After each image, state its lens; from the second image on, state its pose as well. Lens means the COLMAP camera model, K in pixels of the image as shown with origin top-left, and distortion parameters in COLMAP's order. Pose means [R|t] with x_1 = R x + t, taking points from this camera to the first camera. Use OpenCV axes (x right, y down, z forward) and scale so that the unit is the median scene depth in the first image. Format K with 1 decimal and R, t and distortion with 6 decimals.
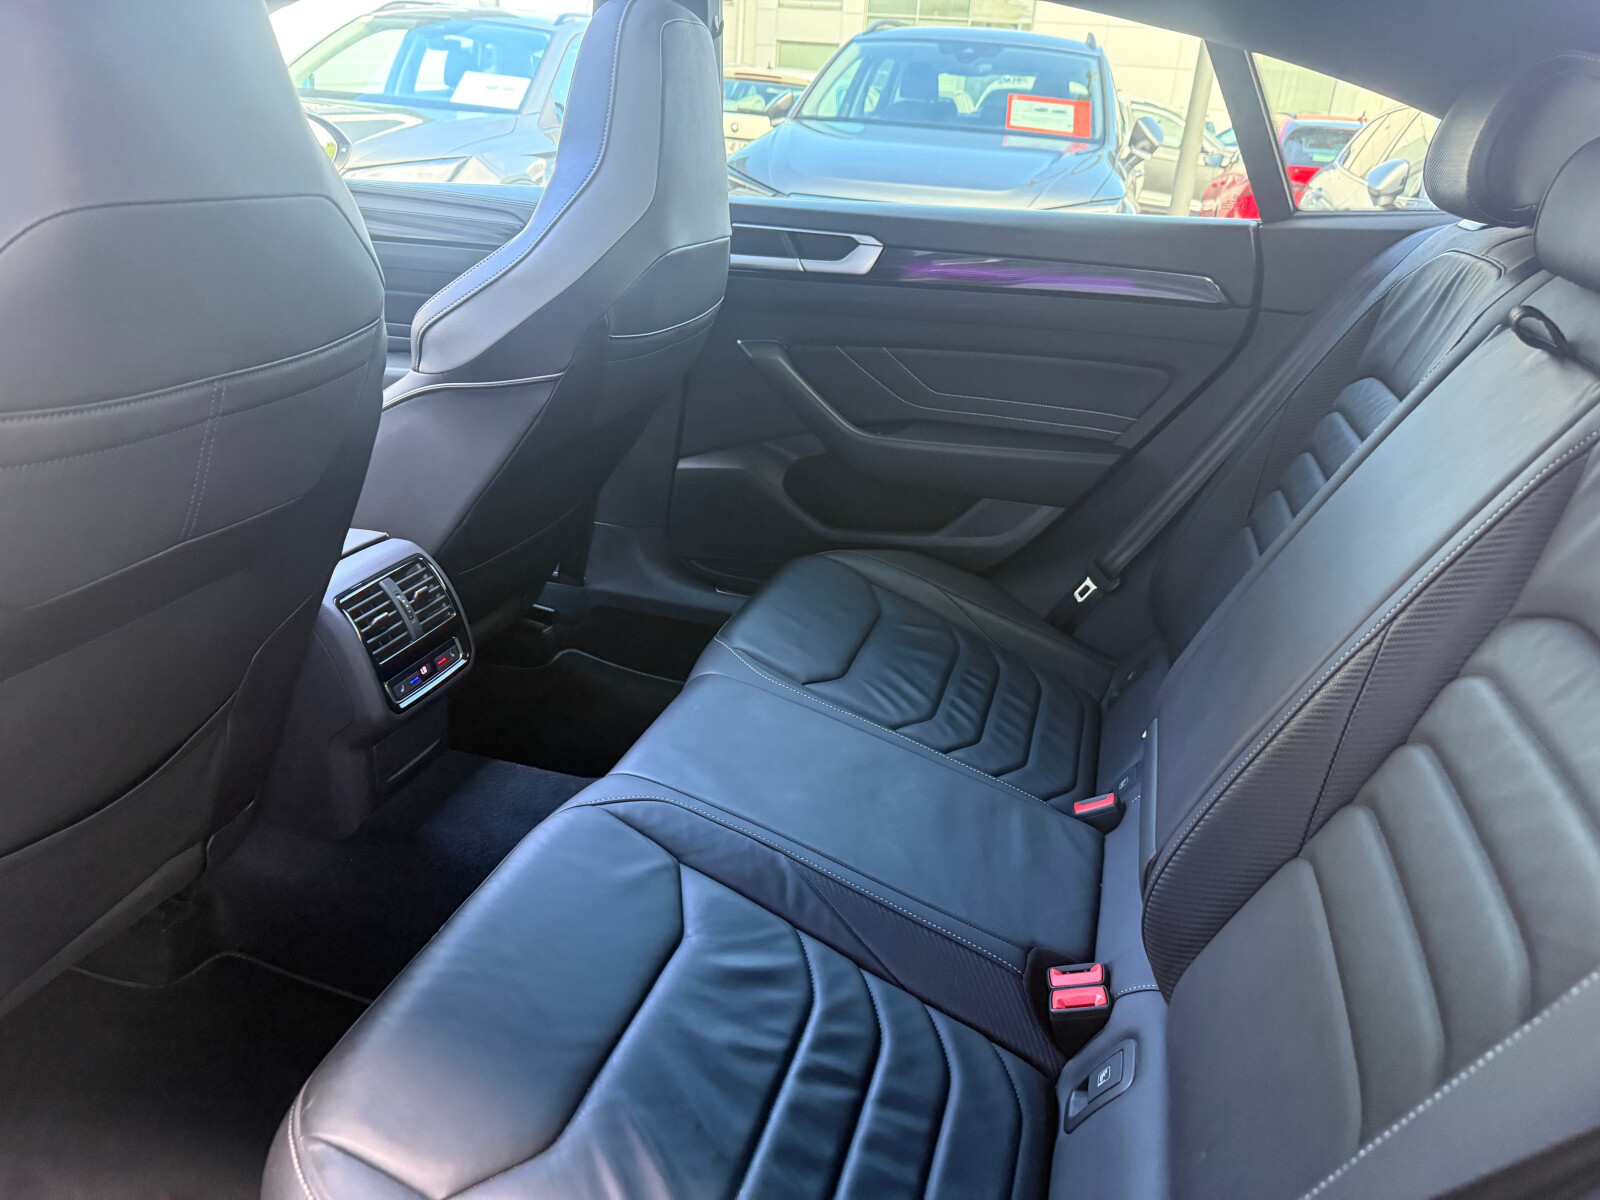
lens RADIAL K [[1134.0, 0, 794.7], [0, 1134.0, 588.9], [0, 0, 1]] dist [0.162869, -0.250800]
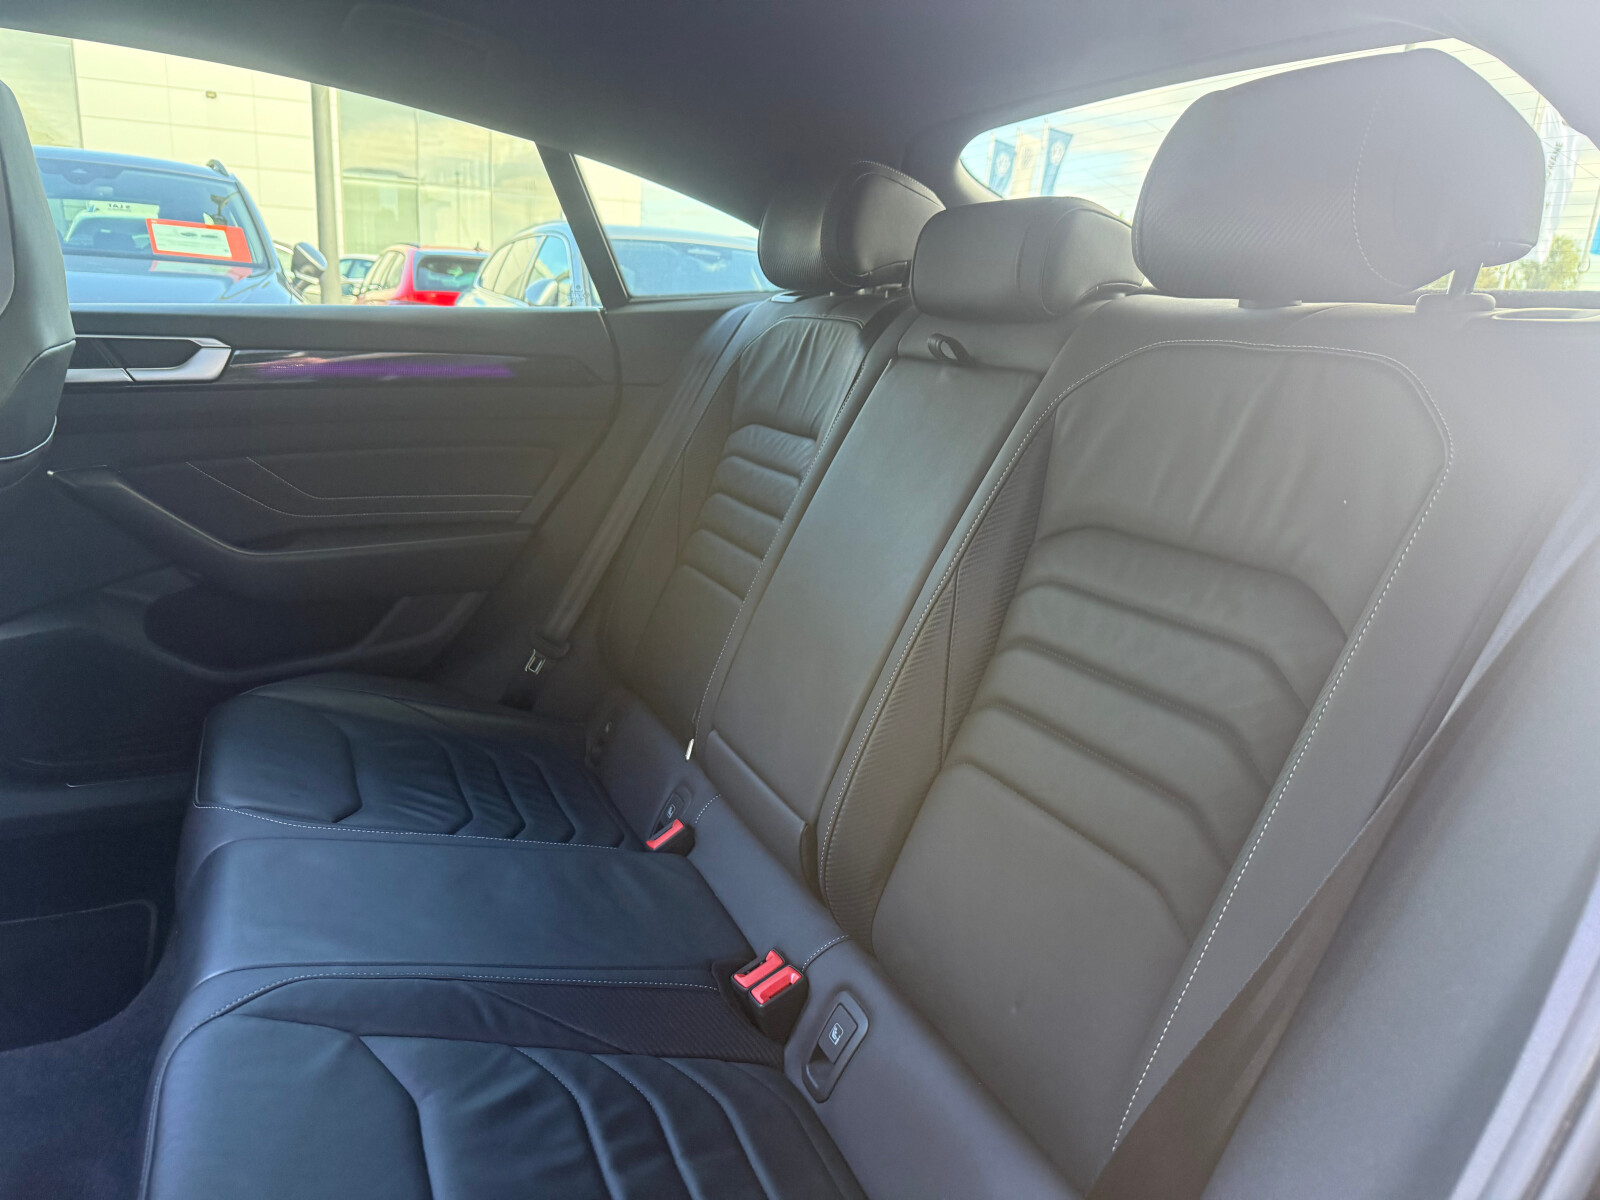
lens RADIAL K [[1134.0, 0, 794.7], [0, 1134.0, 588.9], [0, 0, 1]] dist [0.162869, -0.250800]
pose [[0.758251, -0.190087, 0.623637, -0.213889], [0.253759, 0.967170, -0.013737, 0.010708], [-0.600551, 0.168669, 0.781594, 0.057307]]
